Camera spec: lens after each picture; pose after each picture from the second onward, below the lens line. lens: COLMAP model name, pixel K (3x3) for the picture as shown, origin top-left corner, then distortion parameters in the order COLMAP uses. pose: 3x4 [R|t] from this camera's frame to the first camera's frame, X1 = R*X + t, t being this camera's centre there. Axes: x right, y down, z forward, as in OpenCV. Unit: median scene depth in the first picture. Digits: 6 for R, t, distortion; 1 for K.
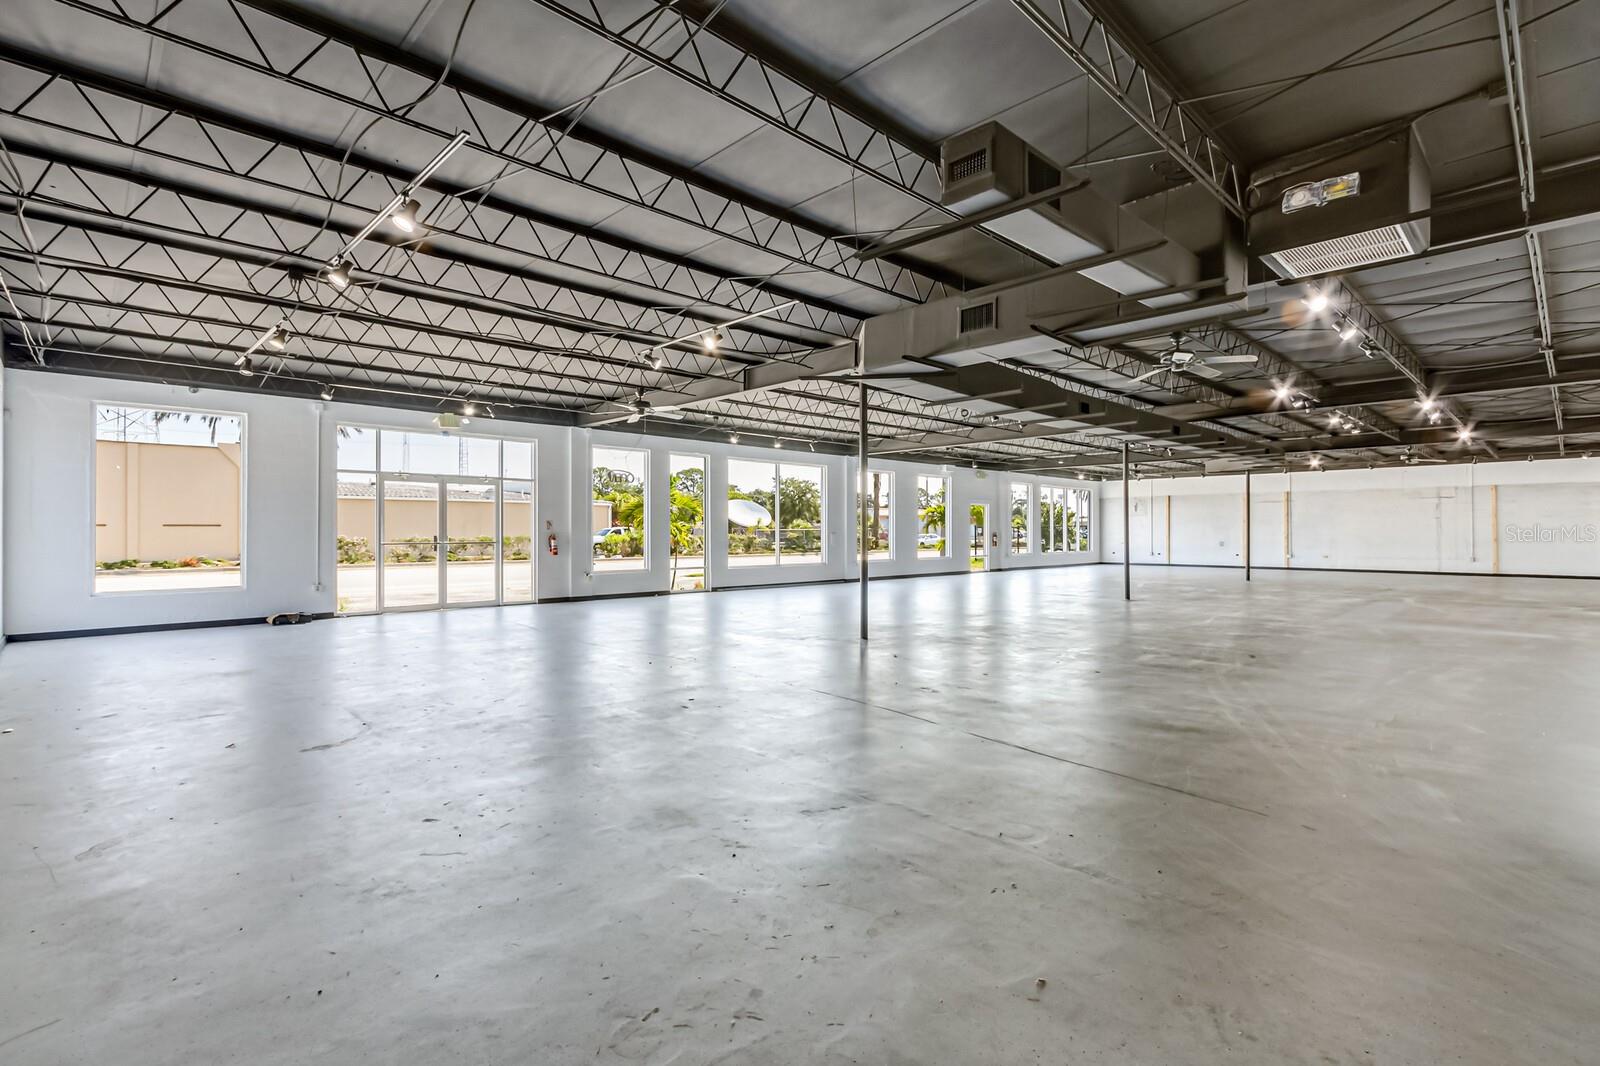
lens RADIAL K [[748.4, 0, 788.2], [0, 748.4, 521.4], [0, 0, 1]] dist [0.001181, 0.000008]
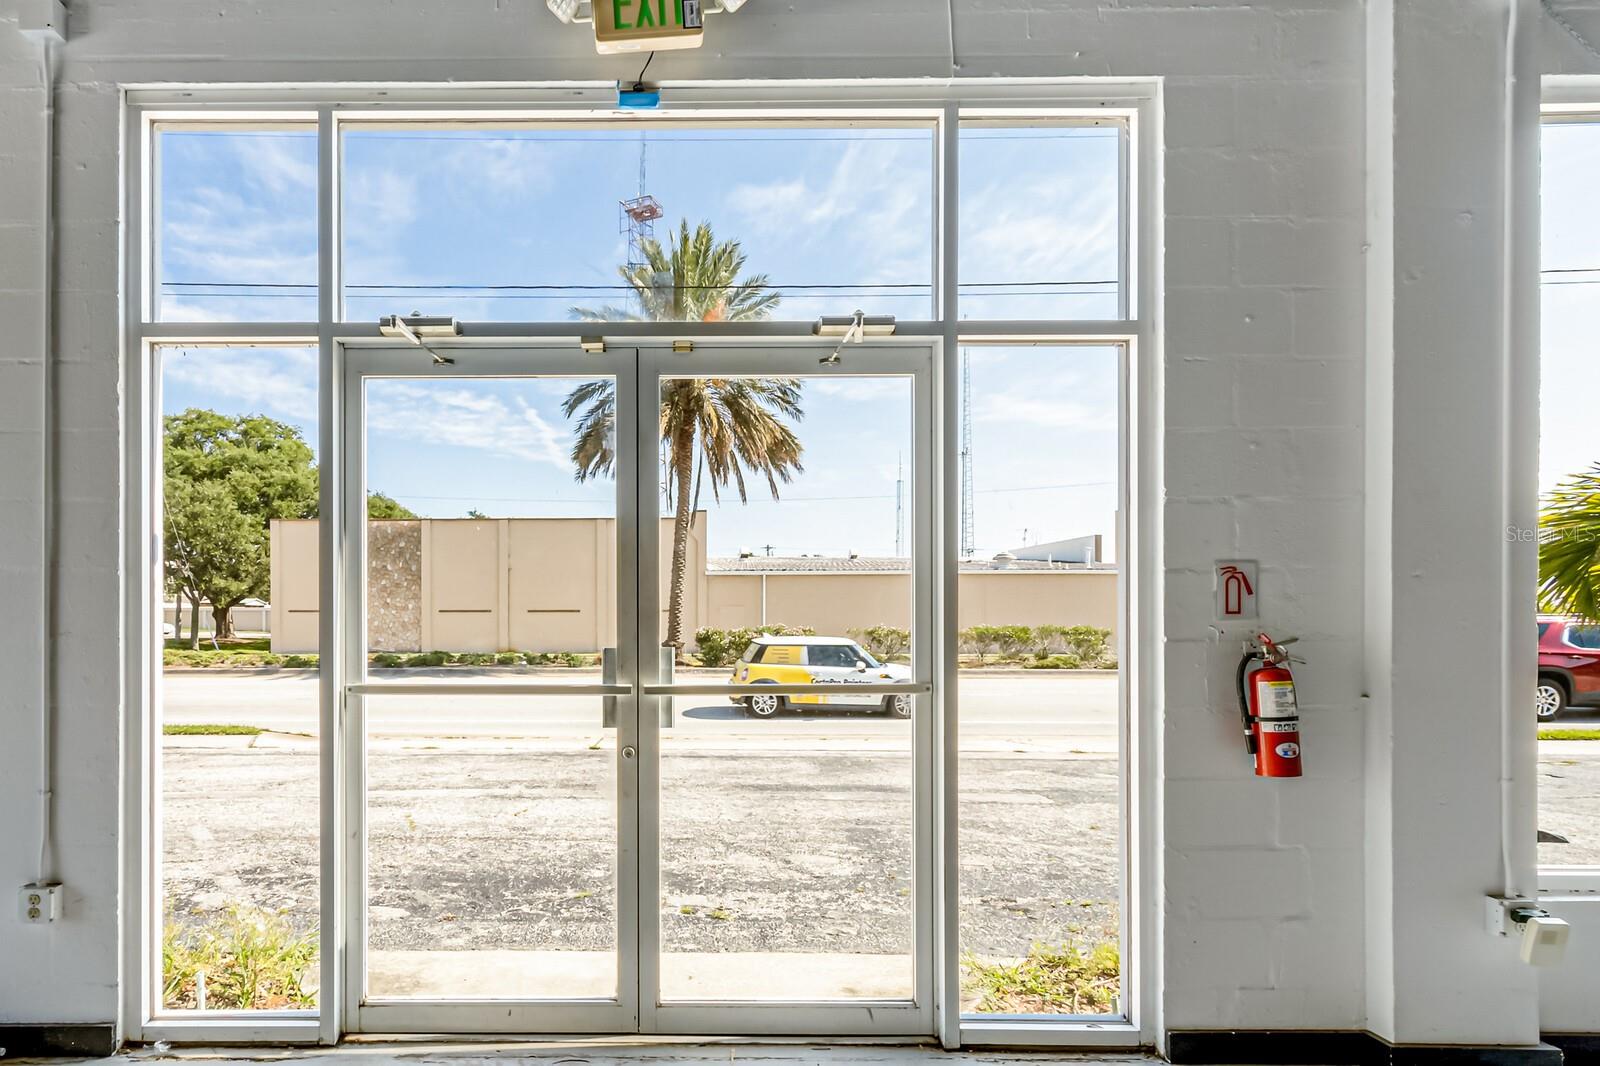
lens RADIAL K [[735.8, 0, 797.8], [0, 735.8, 517.2], [0, 0, 1]] dist [-0.001998, 0.000182]
pose [[0.714239, 0.005557, -0.699880, -0.268320], [0.005618, 0.999891, 0.013672, -0.016070], [0.699880, -0.013697, 0.714129, 0.785884]]
